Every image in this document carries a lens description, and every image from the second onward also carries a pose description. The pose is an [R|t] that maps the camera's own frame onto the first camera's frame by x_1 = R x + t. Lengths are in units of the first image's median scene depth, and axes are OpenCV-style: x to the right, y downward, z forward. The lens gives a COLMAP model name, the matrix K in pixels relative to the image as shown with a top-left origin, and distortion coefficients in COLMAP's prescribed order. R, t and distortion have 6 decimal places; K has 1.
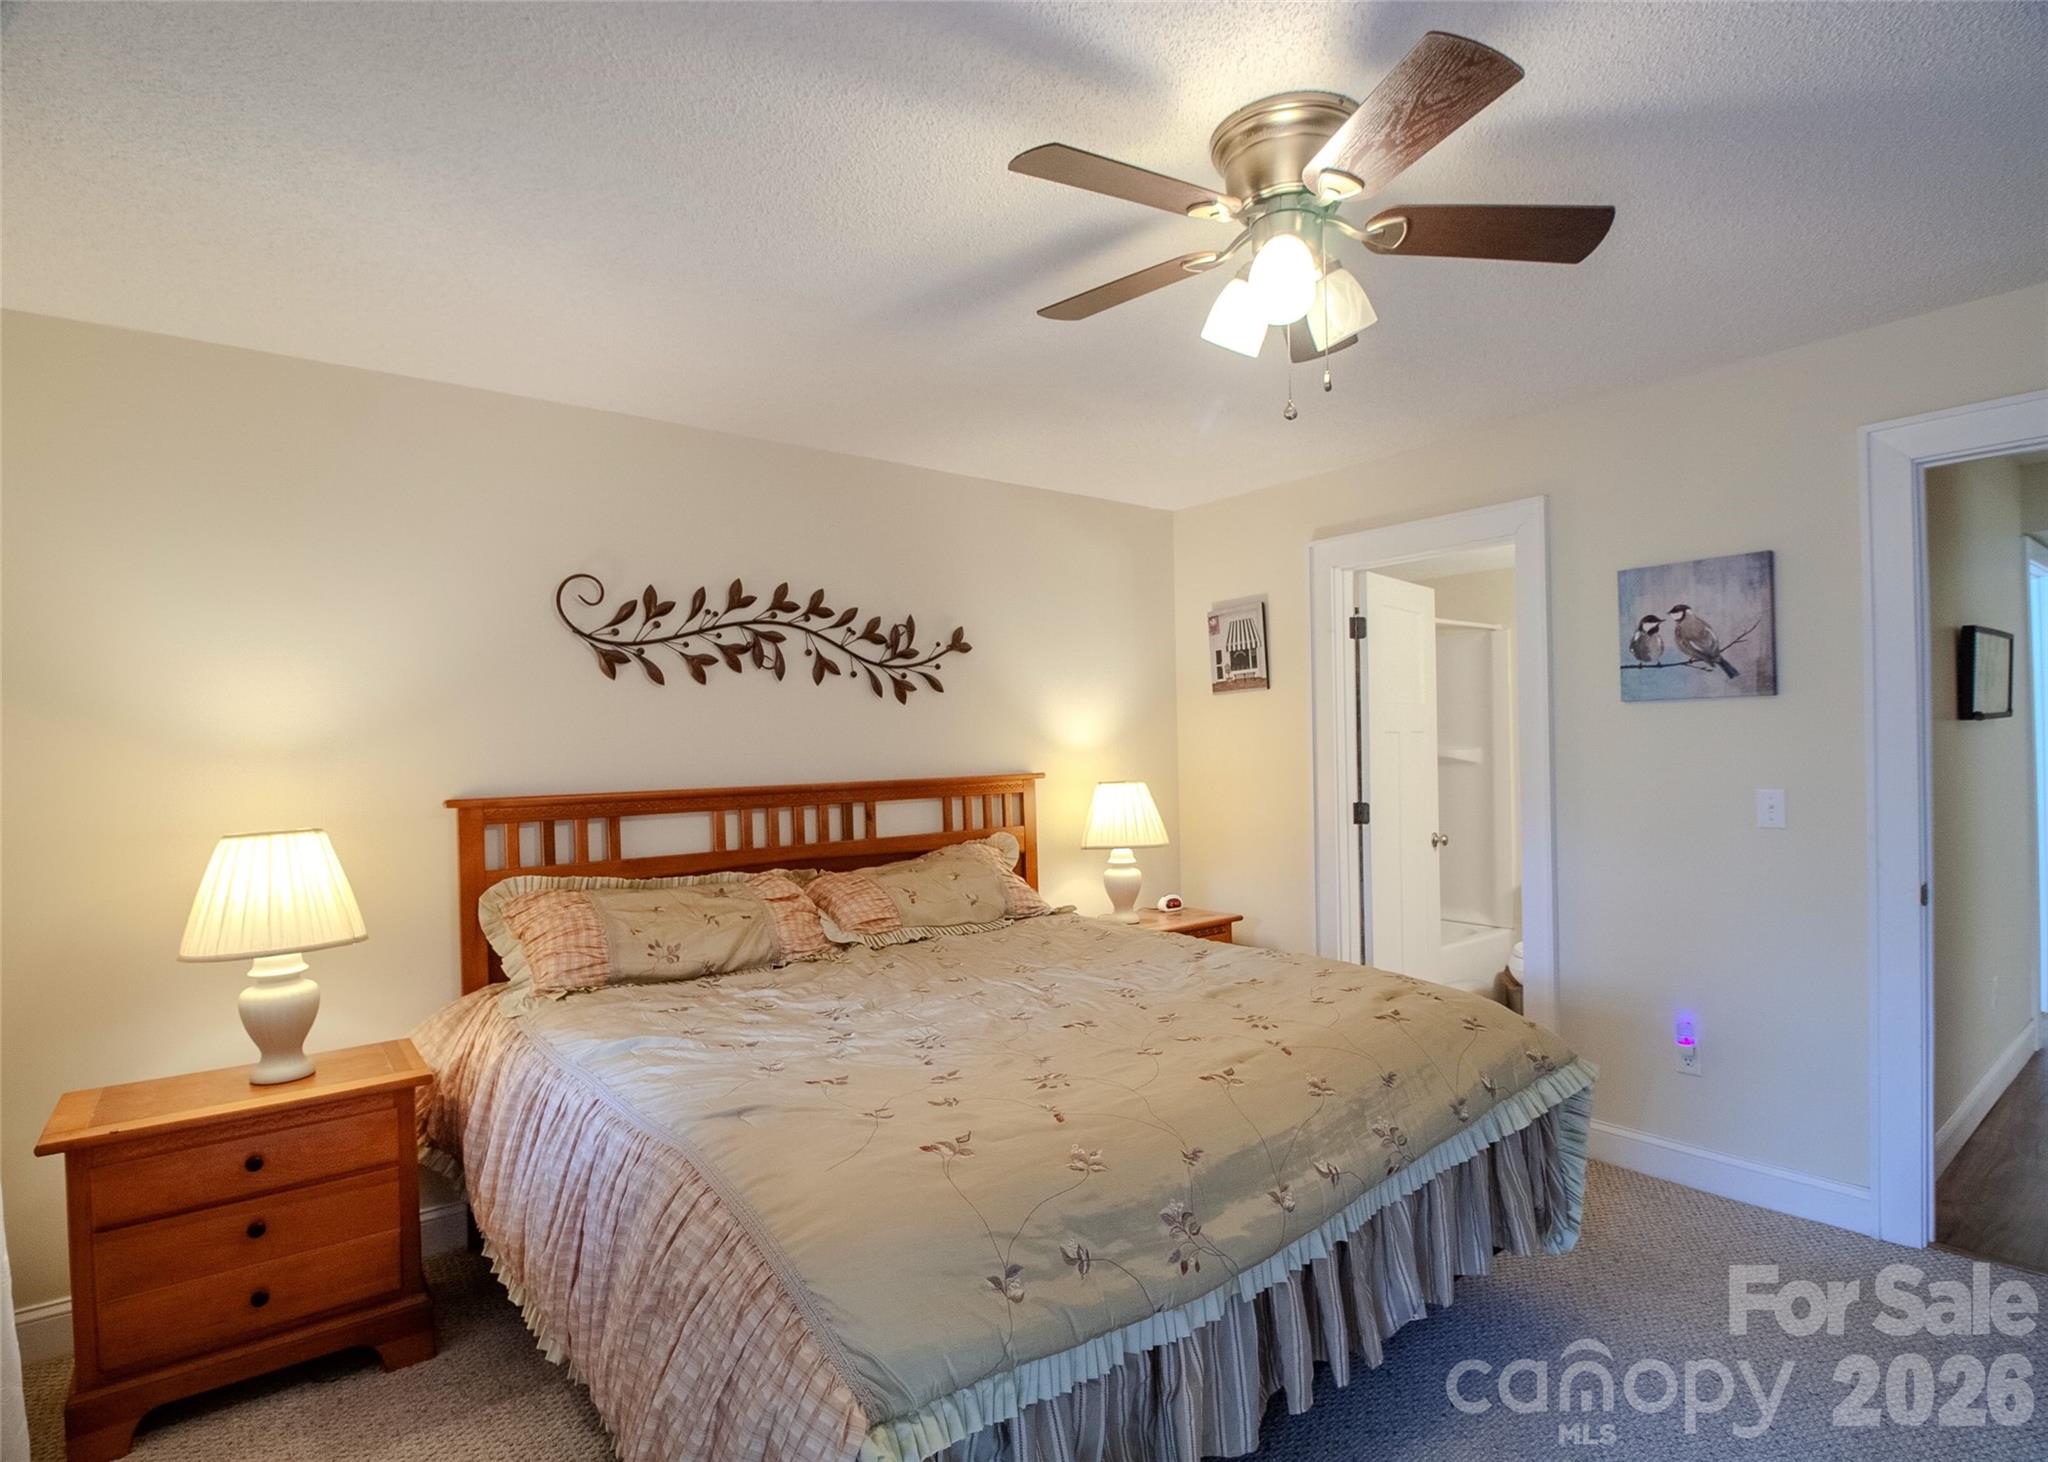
lens RADIAL K [[1026.1, 0, 1037.5], [0, 1026.1, 733.2], [0, 0, 1]] dist [-0.000458, -0.012010]
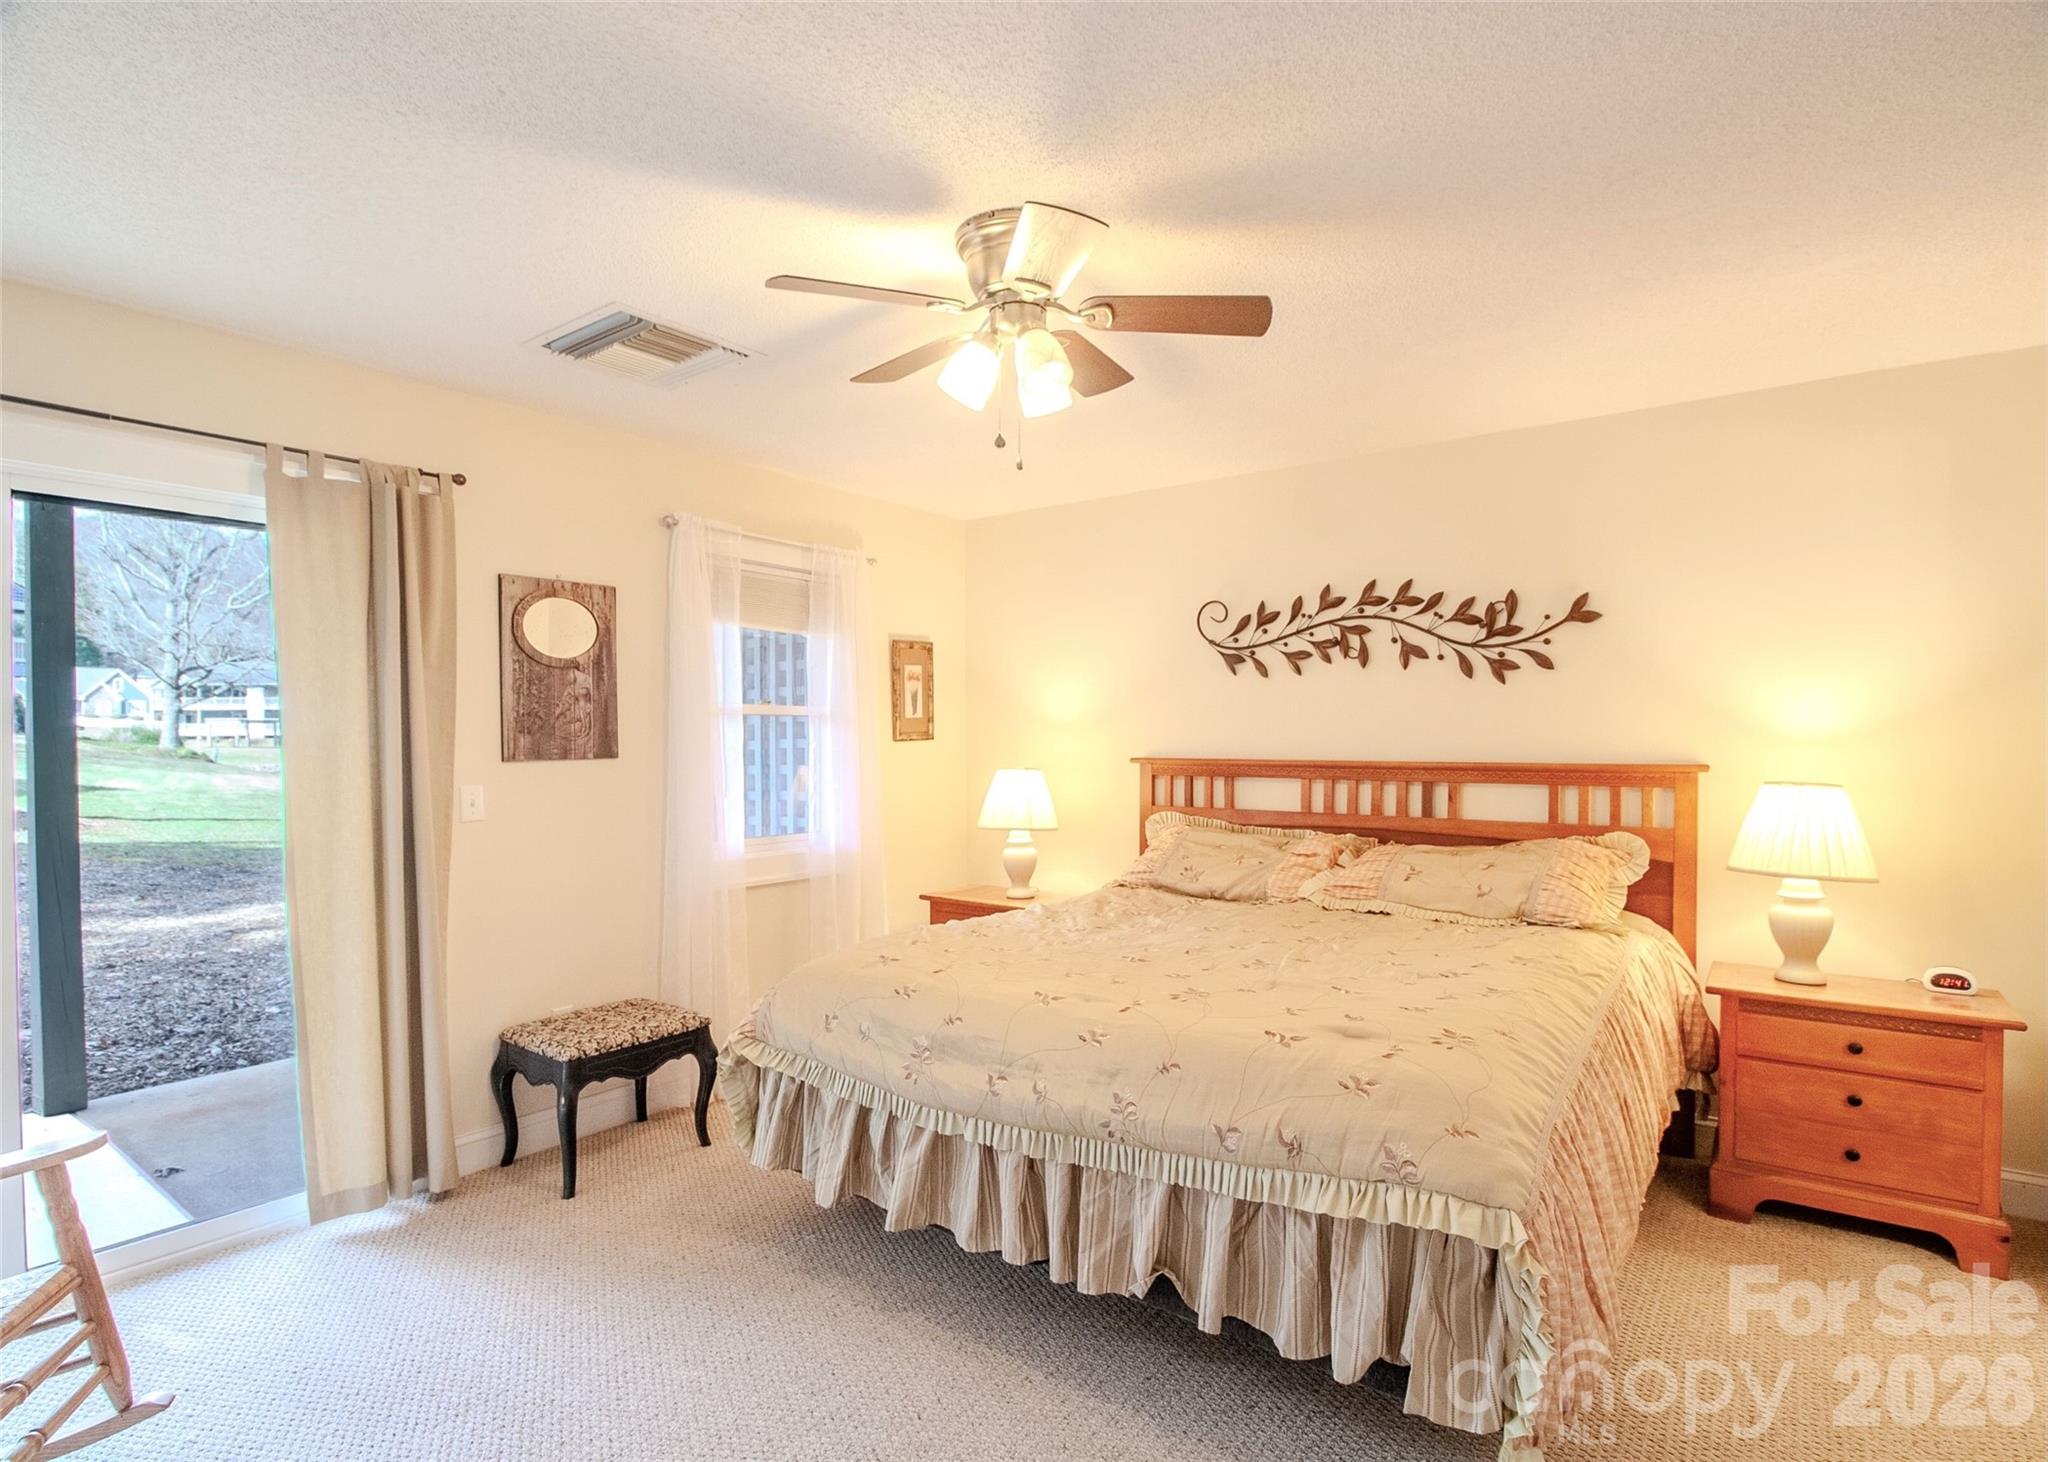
lens RADIAL K [[1026.1, 0, 1029.8], [0, 1026.1, 738.0], [0, 0, 1]] dist [-0.000458, -0.012010]
pose [[0.249528, 0.025741, -0.968025, 0.768863], [0.008418, 0.999551, 0.028749, -0.010480], [0.968331, -0.015322, 0.249199, 0.373979]]
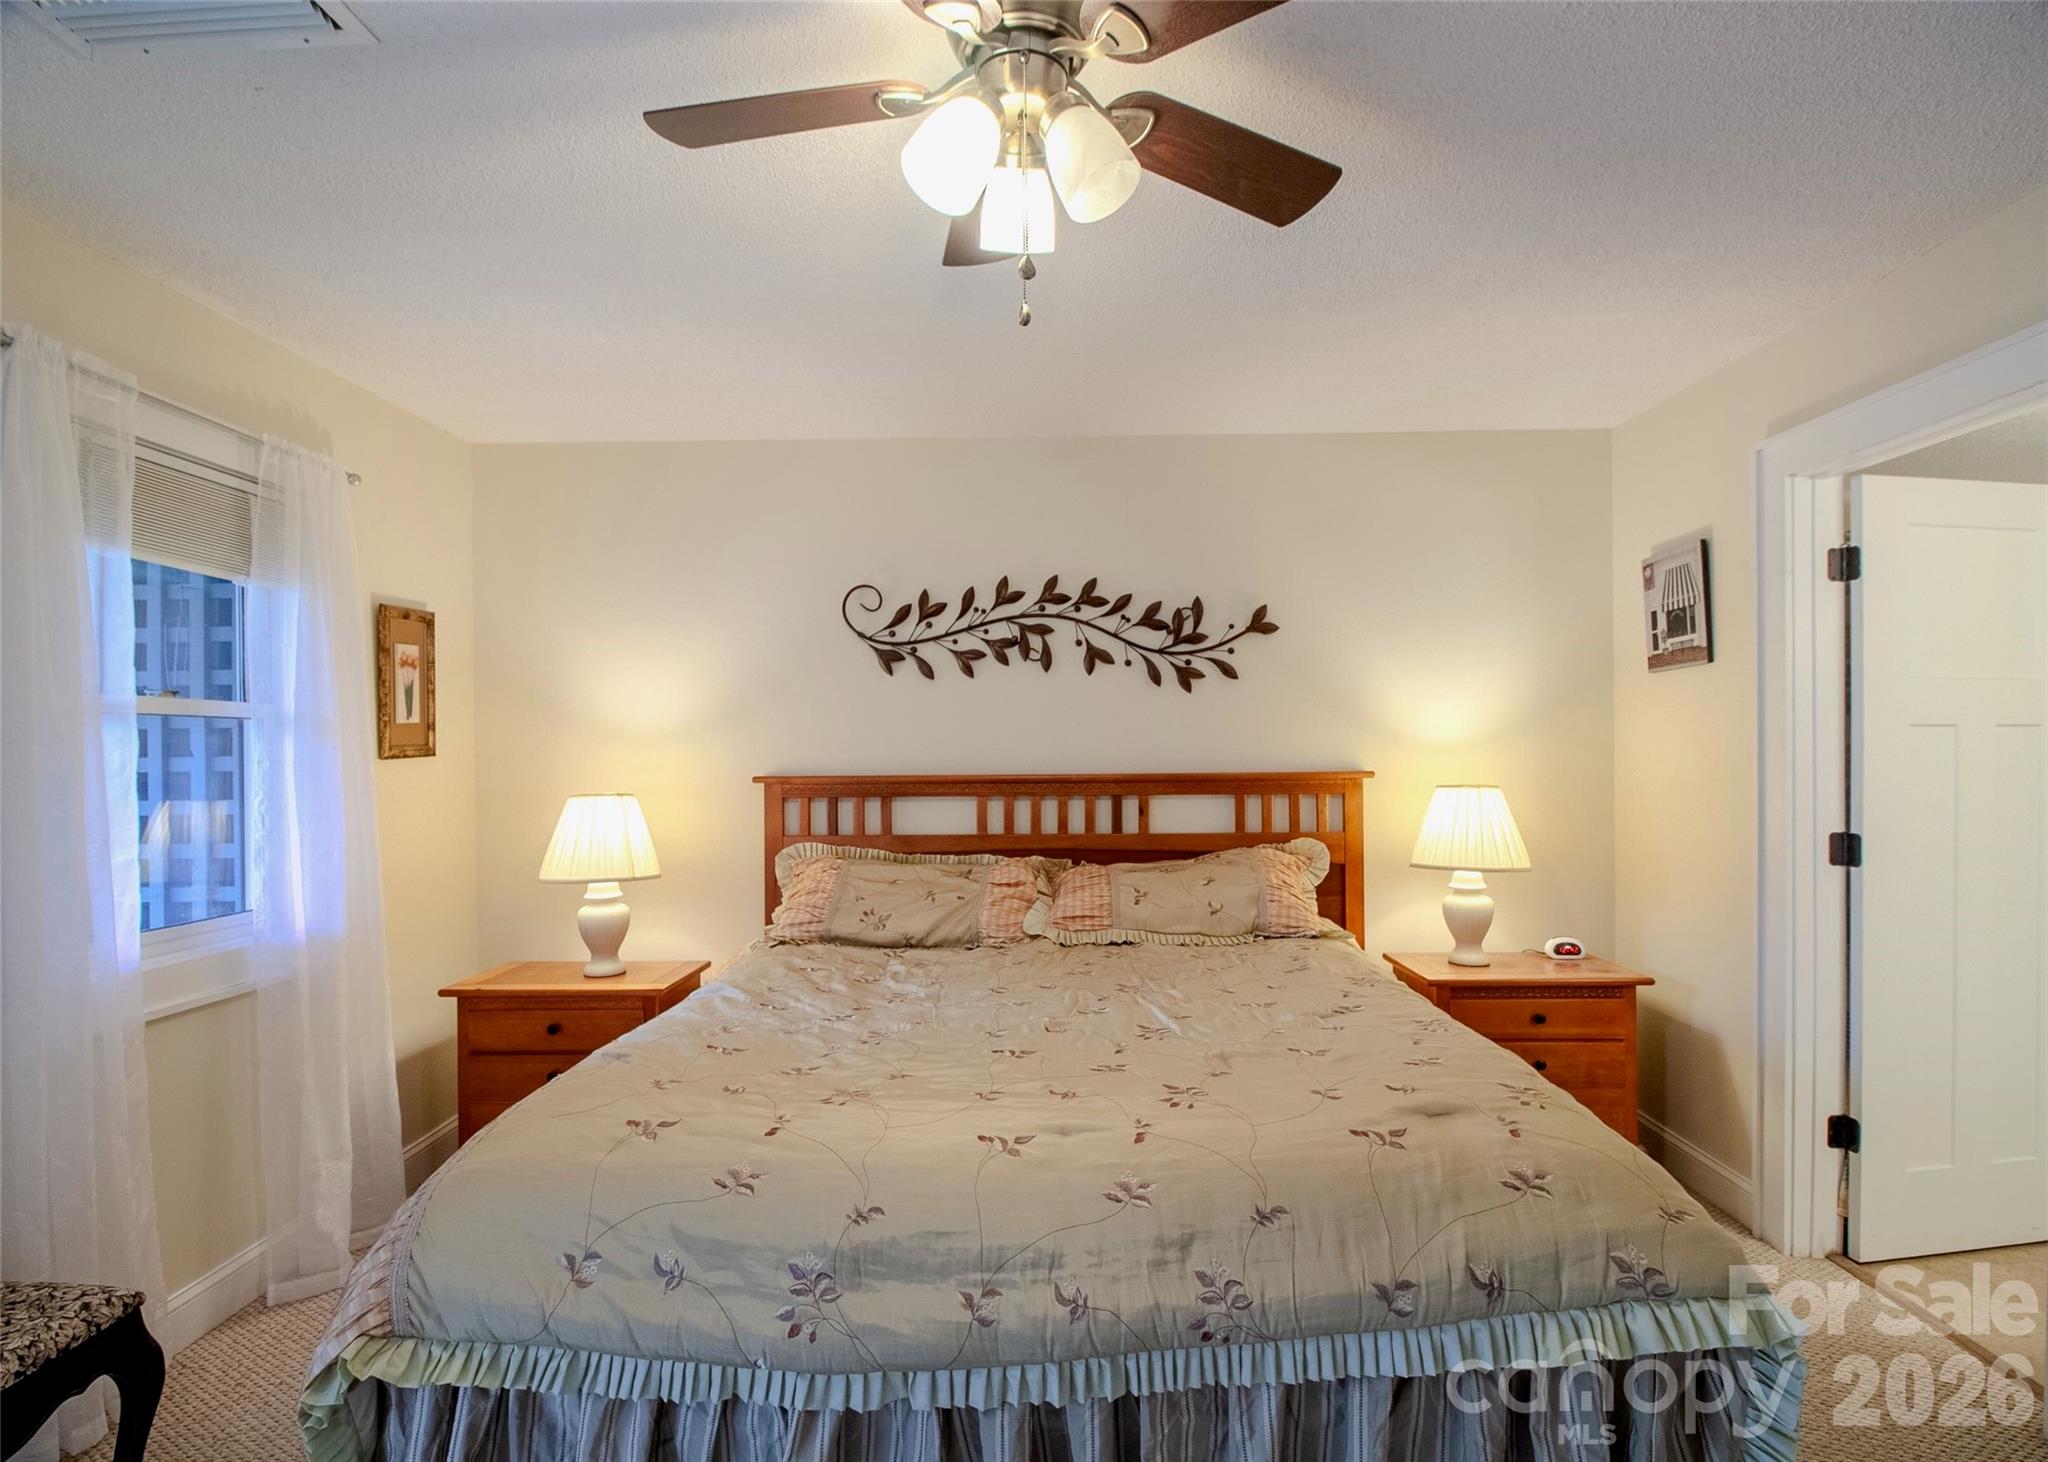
lens RADIAL K [[1026.1, 0, 1033.9], [0, 1026.1, 737.1], [0, 0, 1]] dist [-0.000458, -0.012010]
pose [[0.769605, 0.011515, -0.638417, 0.400993], [-0.002348, 0.999882, 0.015205, -0.002061], [0.638516, -0.010203, 0.769541, 0.213316]]
